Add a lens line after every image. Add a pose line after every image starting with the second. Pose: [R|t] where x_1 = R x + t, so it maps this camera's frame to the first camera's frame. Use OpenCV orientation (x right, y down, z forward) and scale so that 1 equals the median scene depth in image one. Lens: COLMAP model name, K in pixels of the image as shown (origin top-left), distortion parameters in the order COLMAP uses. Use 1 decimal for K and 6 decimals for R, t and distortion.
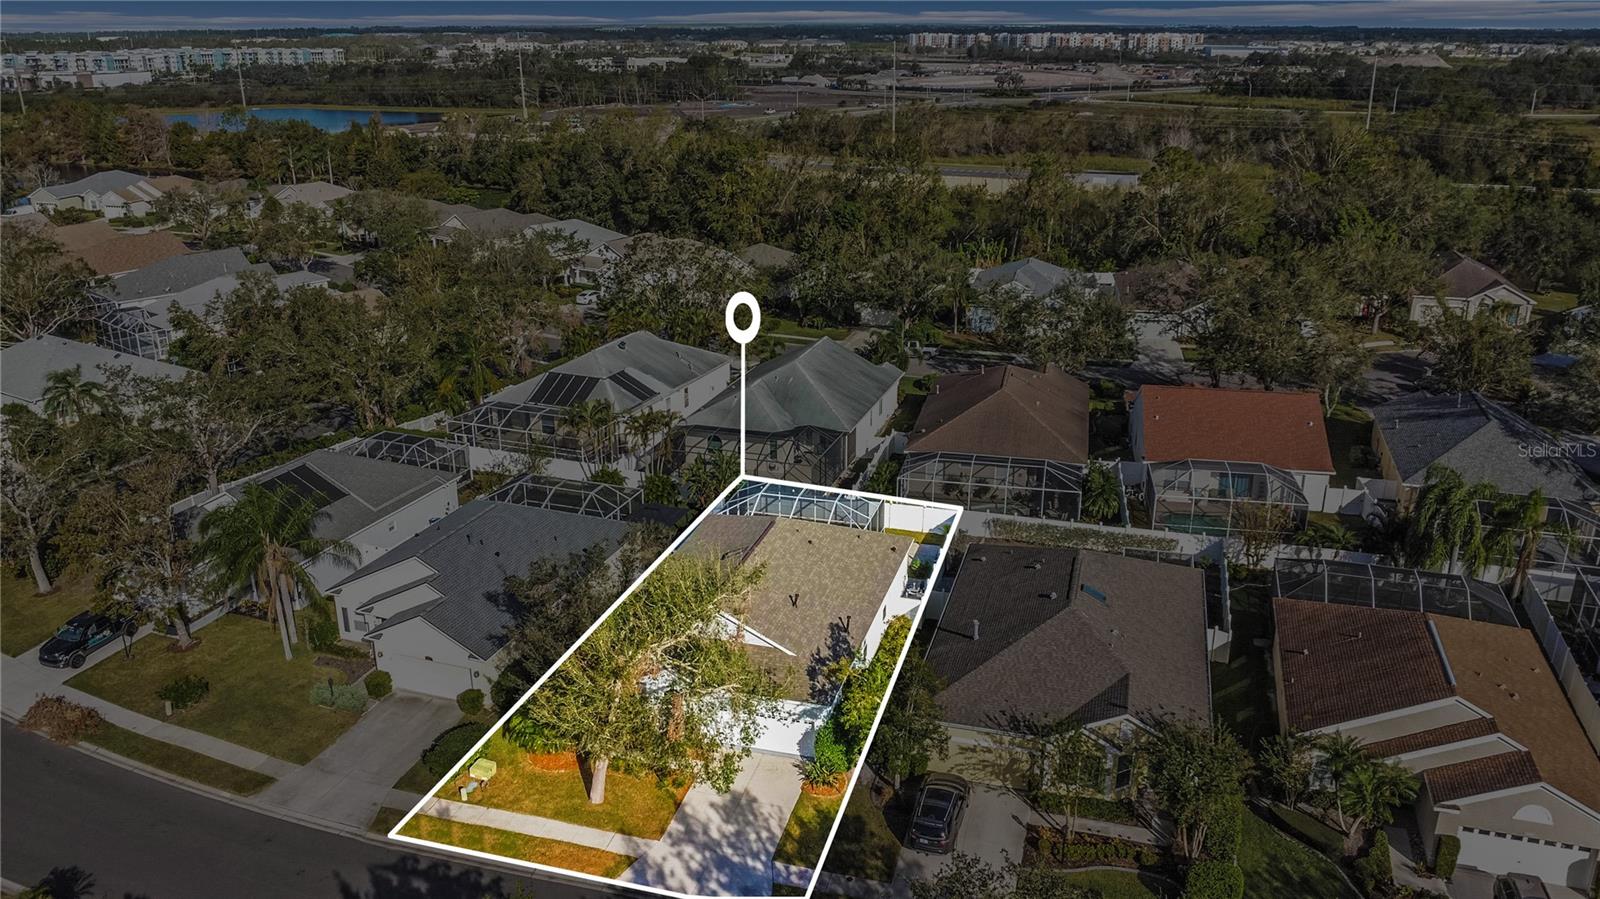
lens RADIAL K [[1193.4, 0, 792.0], [0, 1193.4, 450.4], [0, 0, 1]] dist [-0.036015, -0.003653]
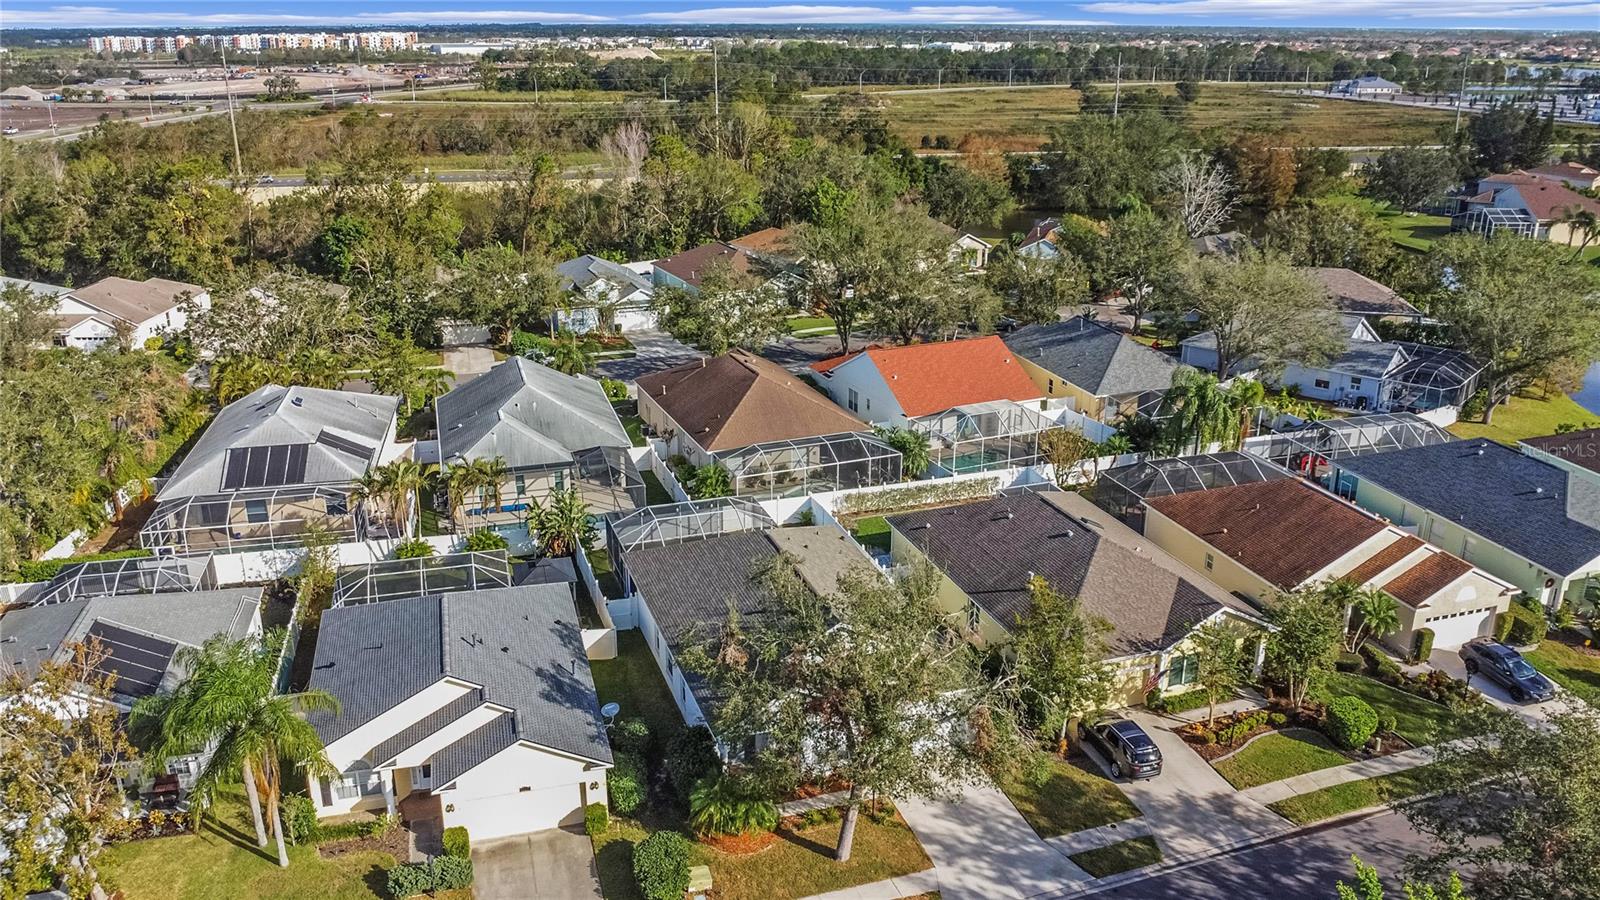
lens RADIAL K [[1193.4, 0, 786.9], [0, 1193.4, 440.6], [0, 0, 1]] dist [-0.036015, -0.003653]
pose [[0.814939, -0.187038, 0.548536, -0.391723], [0.190804, 0.980313, 0.050794, -0.046545], [-0.547237, 0.063269, 0.834583, 0.143288]]
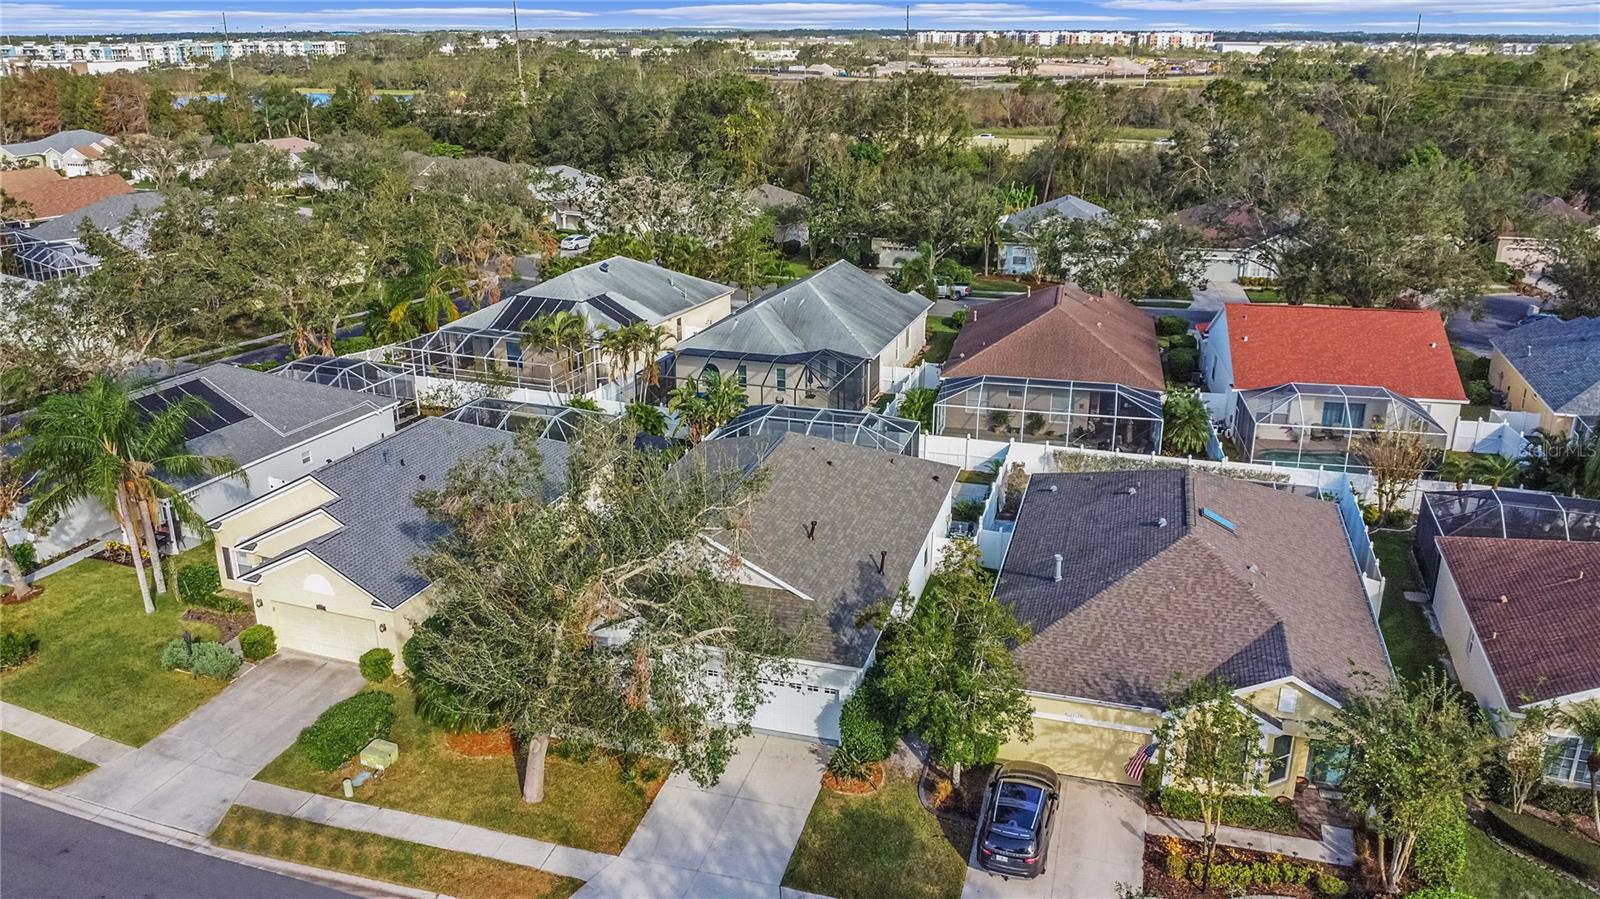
lens RADIAL K [[1193.4, 0, 793.7], [0, 1193.4, 453.5], [0, 0, 1]] dist [-0.036015, -0.003653]
pose [[0.999991, 0.003165, -0.002985, -0.004397], [-0.003165, 0.999995, -0.000192, 0.053973], [0.002984, 0.000202, 0.999996, 0.177754]]
